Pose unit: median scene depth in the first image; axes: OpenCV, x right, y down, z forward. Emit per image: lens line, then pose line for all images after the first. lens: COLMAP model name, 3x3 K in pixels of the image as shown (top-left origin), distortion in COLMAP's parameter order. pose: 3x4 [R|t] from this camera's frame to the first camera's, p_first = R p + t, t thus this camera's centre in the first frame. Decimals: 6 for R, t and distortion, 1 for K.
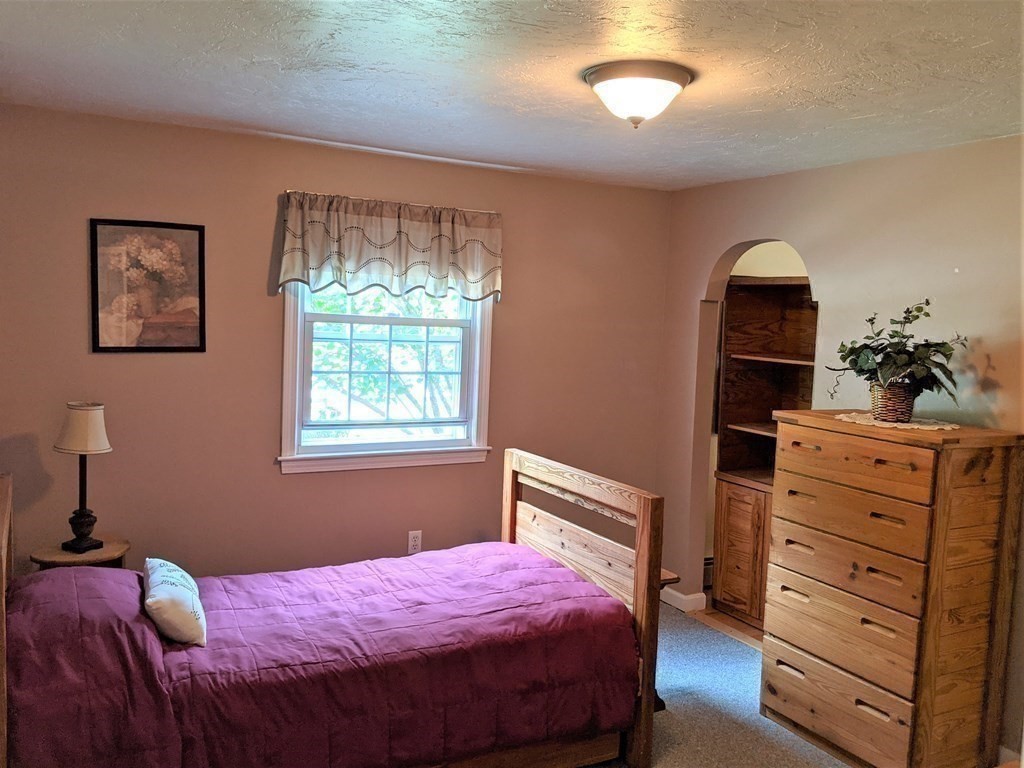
lens RADIAL K [[832.0, 0, 513.6], [0, 832.0, 387.1], [0, 0, 1]] dist [0.058809, -0.101278]
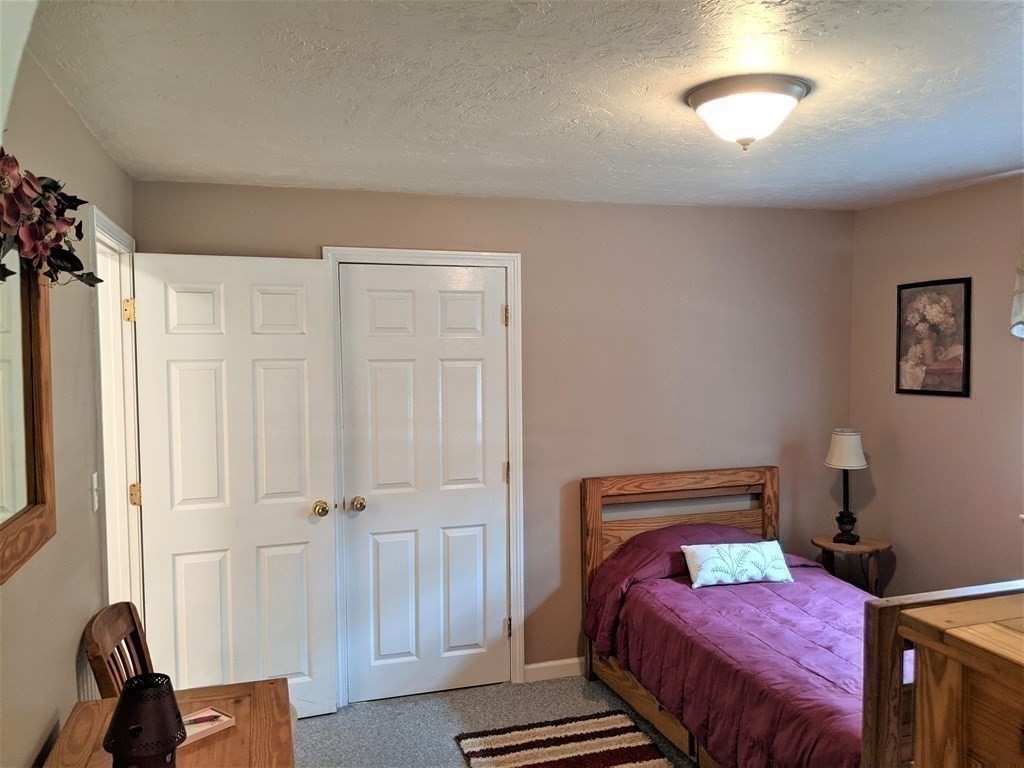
lens RADIAL K [[797.0, 0, 514.4], [0, 797.0, 380.8], [0, 0, 1]] dist [-0.009987, -0.001925]
pose [[-0.180742, 0.009934, -0.983480, 0.729097], [-0.087594, 0.995813, 0.026156, -0.040057], [0.979622, 0.090875, -0.179116, 0.643972]]
